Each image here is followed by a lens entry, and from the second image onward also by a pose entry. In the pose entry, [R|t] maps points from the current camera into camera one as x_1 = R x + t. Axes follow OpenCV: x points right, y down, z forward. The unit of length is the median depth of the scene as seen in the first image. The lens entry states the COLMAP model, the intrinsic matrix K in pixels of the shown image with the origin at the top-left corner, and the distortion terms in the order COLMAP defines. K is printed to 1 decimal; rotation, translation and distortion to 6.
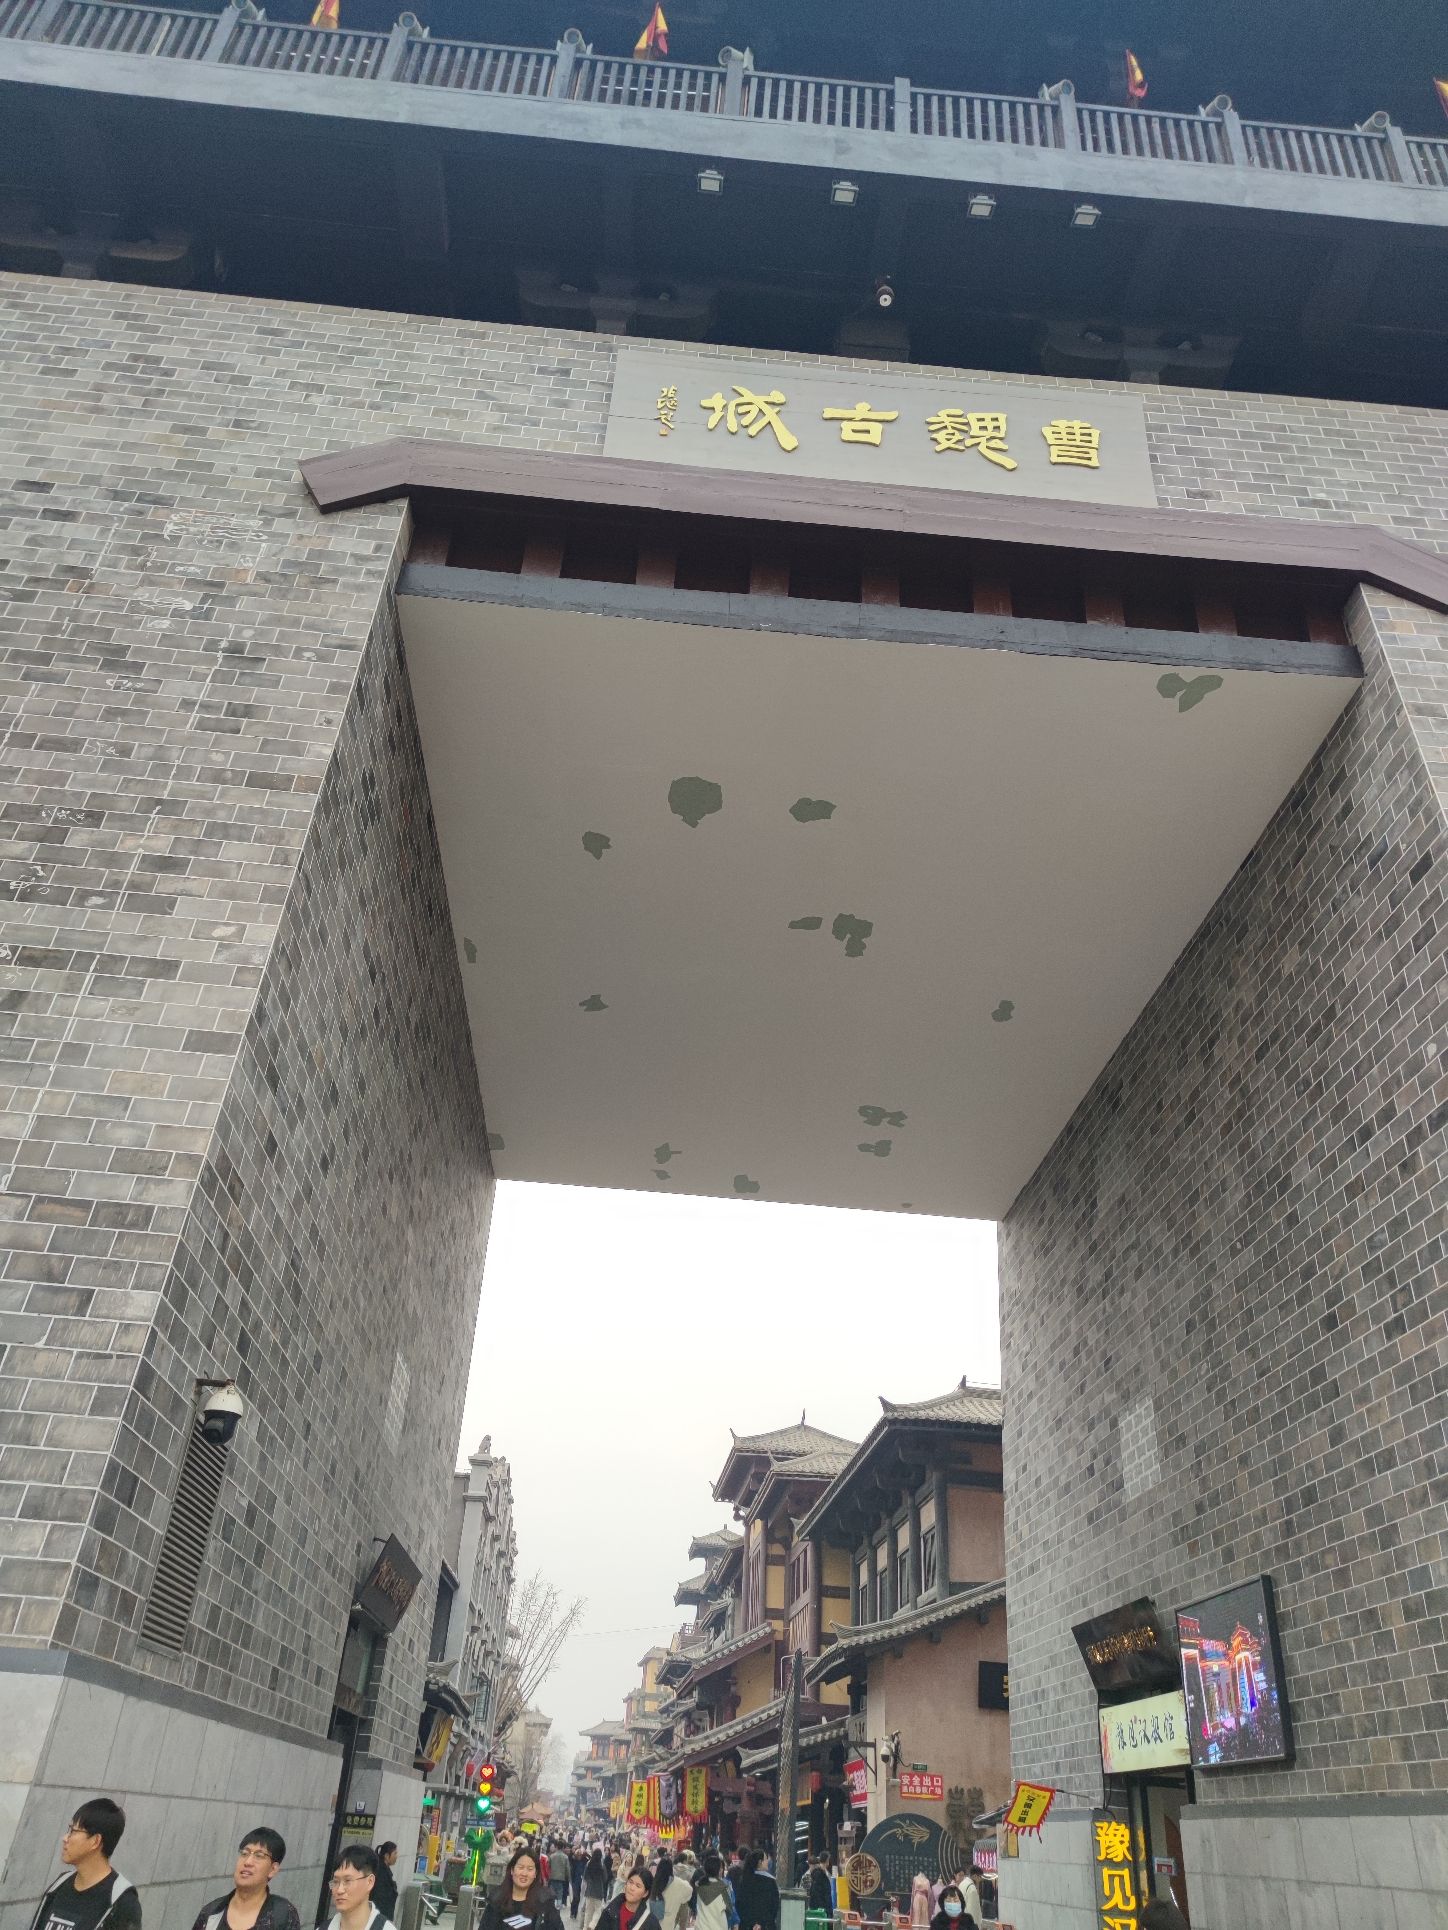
lens RADIAL K [[1432.3, 0, 698.8], [0, 1432.3, 973.9], [0, 0, 1]] dist [0.043070, -0.001707]
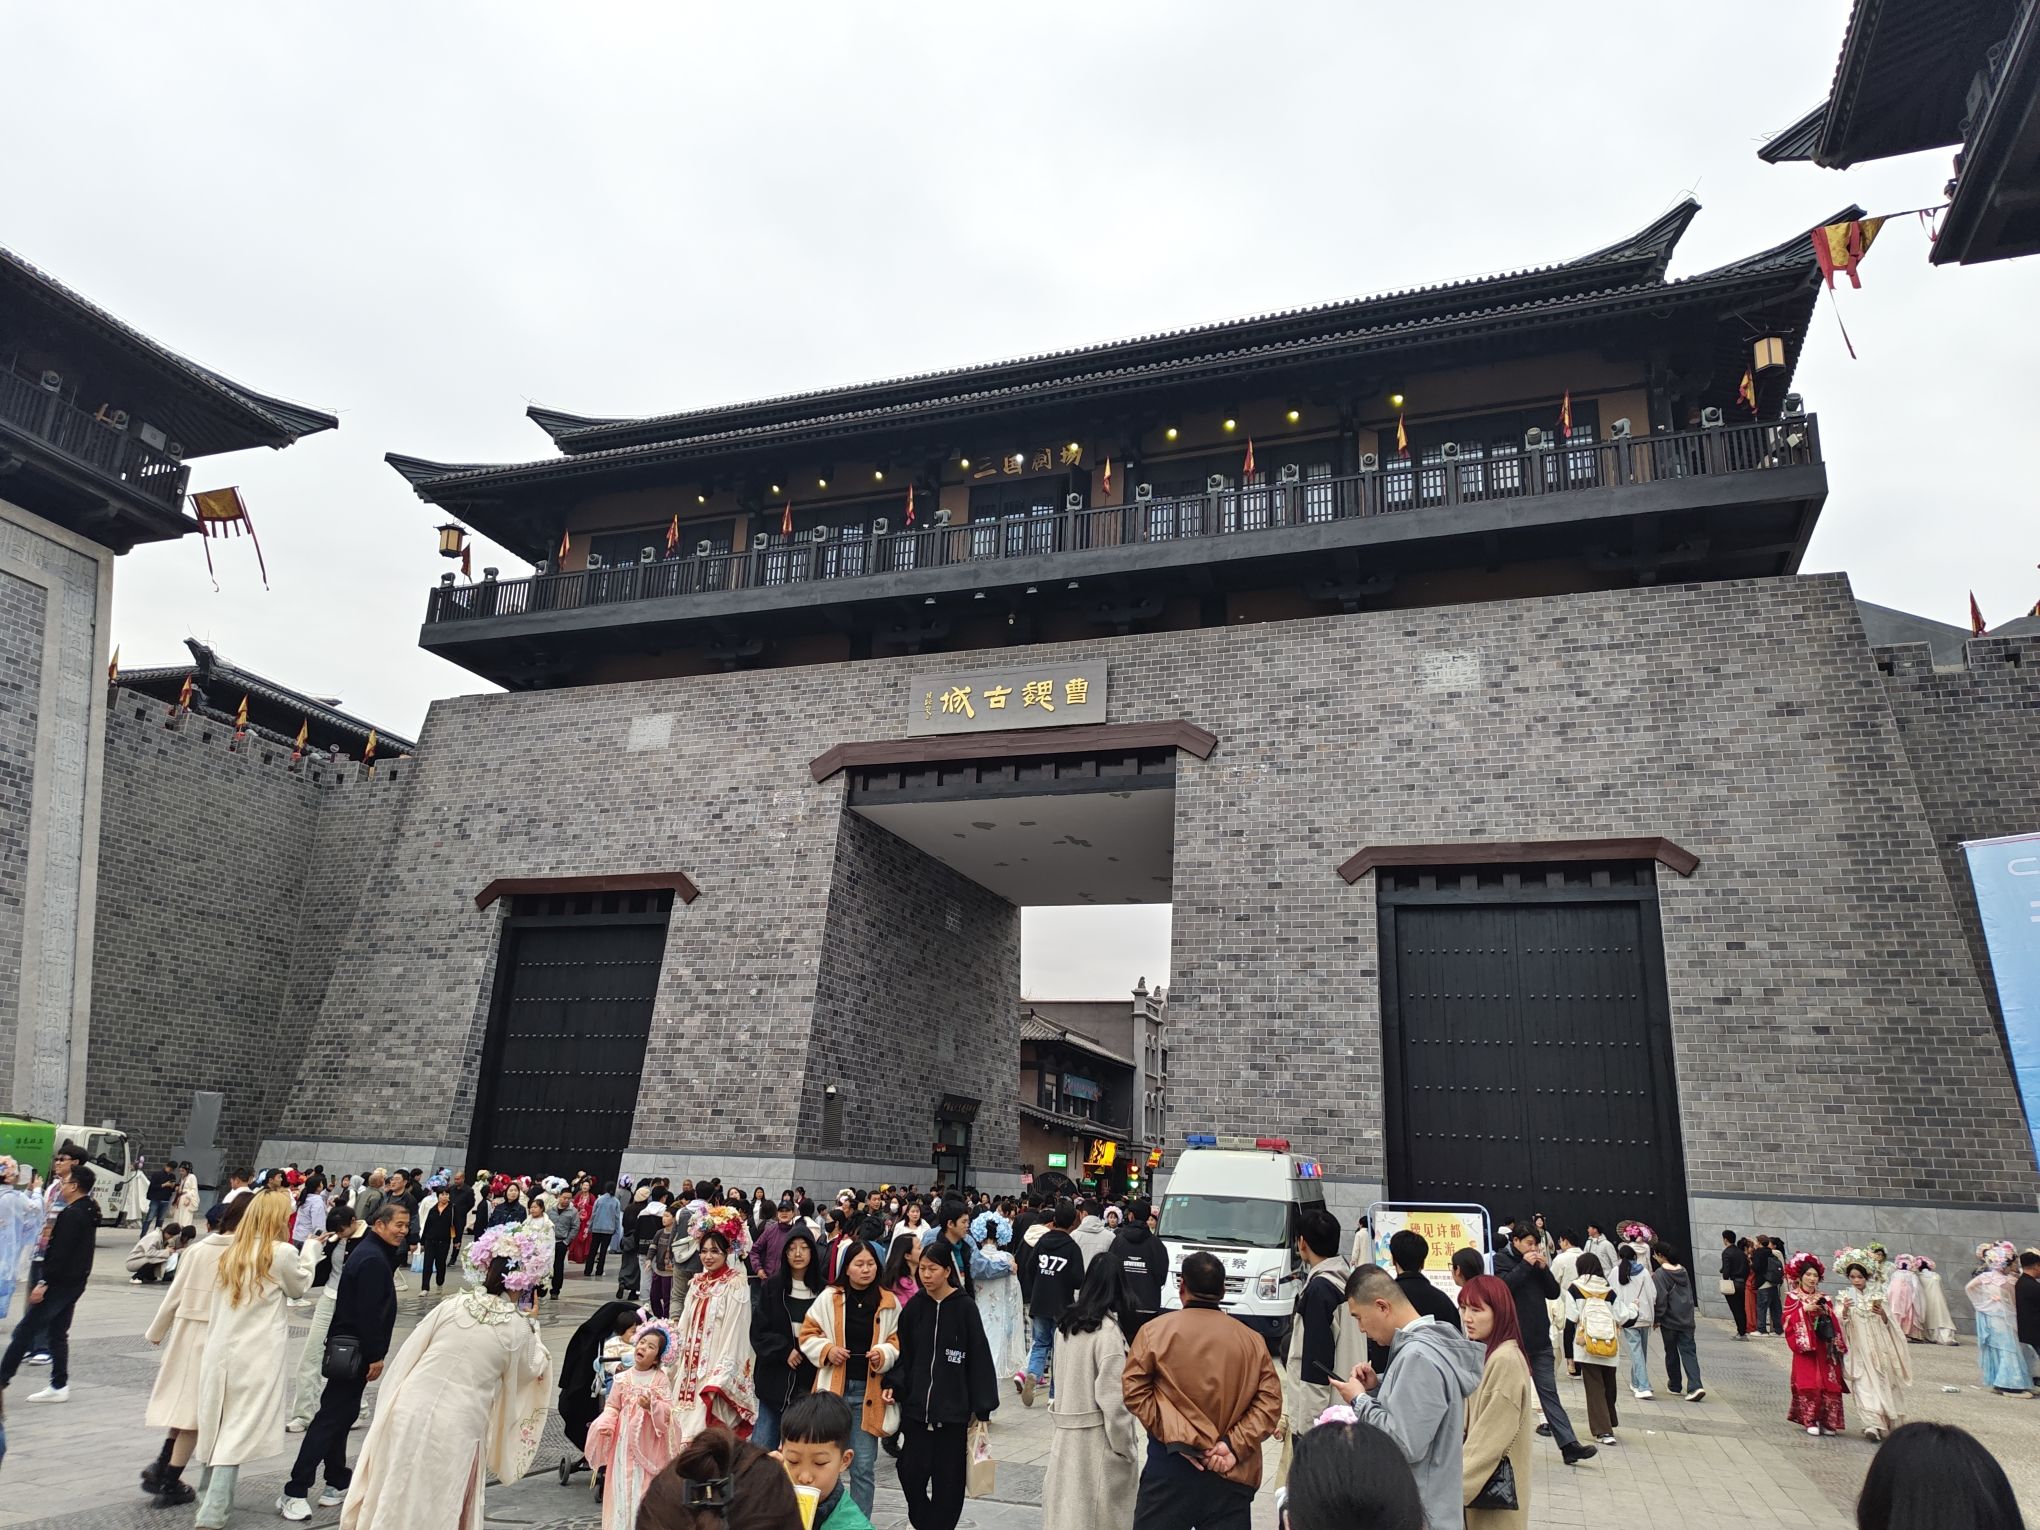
lens RADIAL K [[1431.3, 0, 978.5], [0, 1431.3, 774.2], [0, 0, 1]] dist [0.083350, -0.102535]
pose [[0.912218, -0.134931, -0.386849, 1.119496], [0.222281, 0.956160, 0.190652, -0.792272], [0.344165, -0.259906, 0.902219, -1.449163]]
